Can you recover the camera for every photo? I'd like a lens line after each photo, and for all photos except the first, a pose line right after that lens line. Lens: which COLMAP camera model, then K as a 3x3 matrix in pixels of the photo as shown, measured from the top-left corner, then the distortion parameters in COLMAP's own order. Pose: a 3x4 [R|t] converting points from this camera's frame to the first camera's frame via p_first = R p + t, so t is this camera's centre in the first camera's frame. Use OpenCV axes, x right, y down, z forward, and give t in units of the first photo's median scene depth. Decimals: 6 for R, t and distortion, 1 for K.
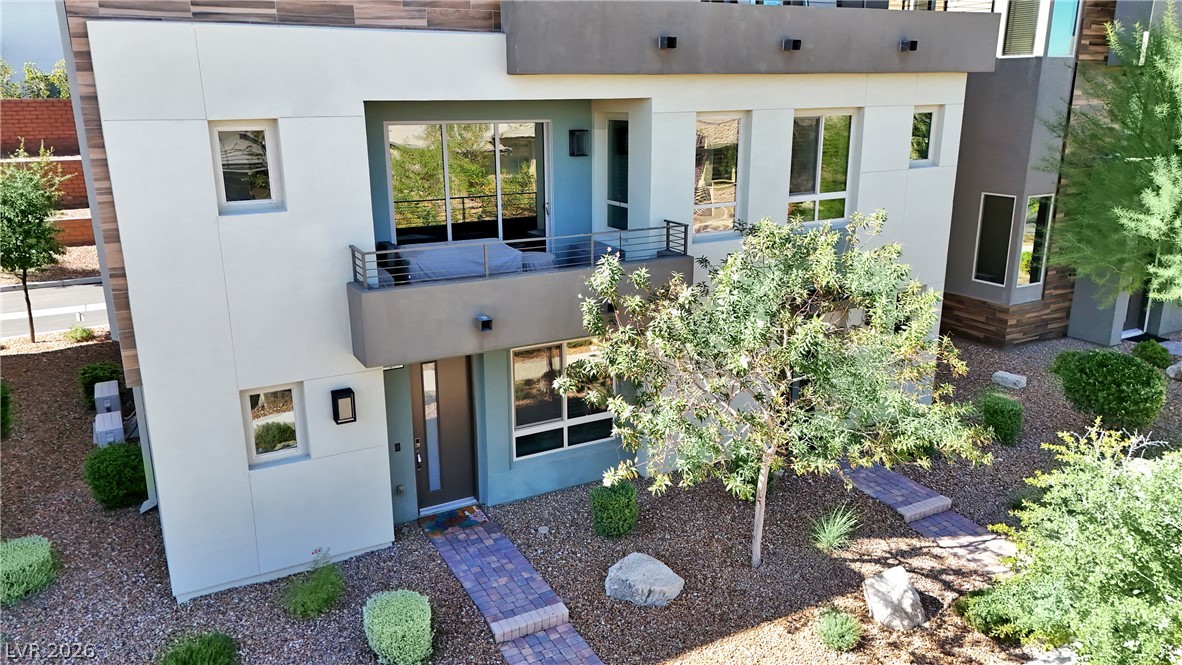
lens RADIAL K [[868.8, 0, 608.3], [0, 868.8, 329.3], [0, 0, 1]] dist [0.051750, -0.061269]
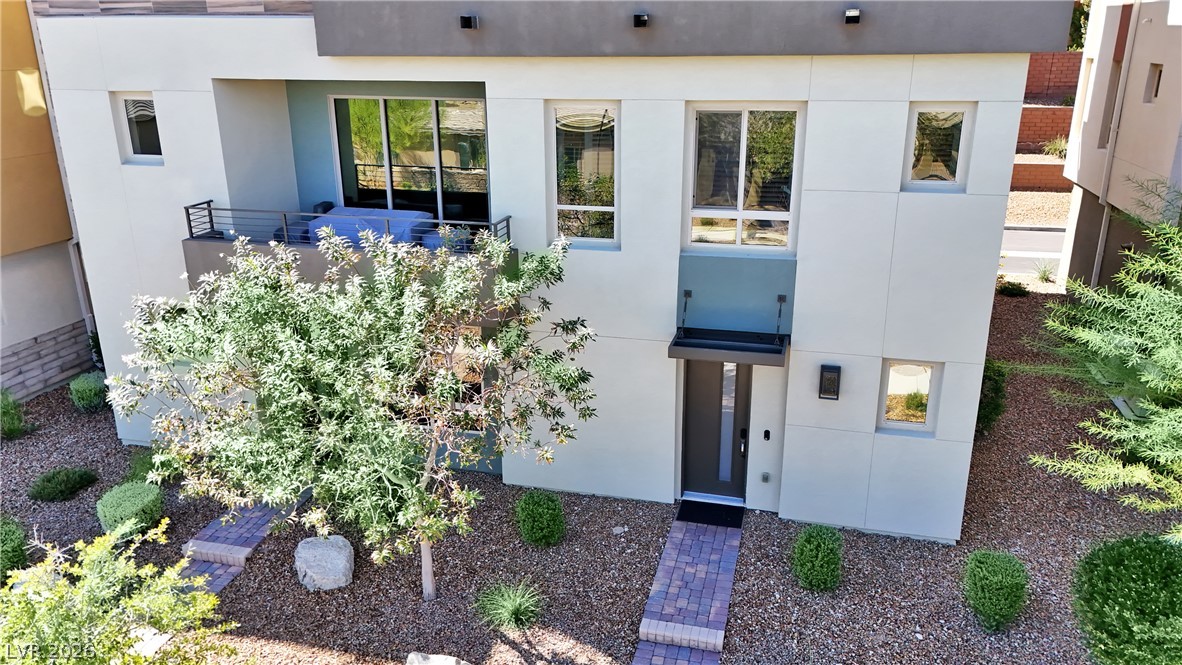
lens RADIAL K [[868.8, 0, 608.3], [0, 868.8, 329.3], [0, 0, 1]] dist [0.051750, -0.061269]
pose [[0.735564, 0.210840, -0.643811, 0.854710], [-0.185498, 0.976700, 0.107923, -0.143142], [0.651564, 0.040042, 0.757536, 0.424749]]
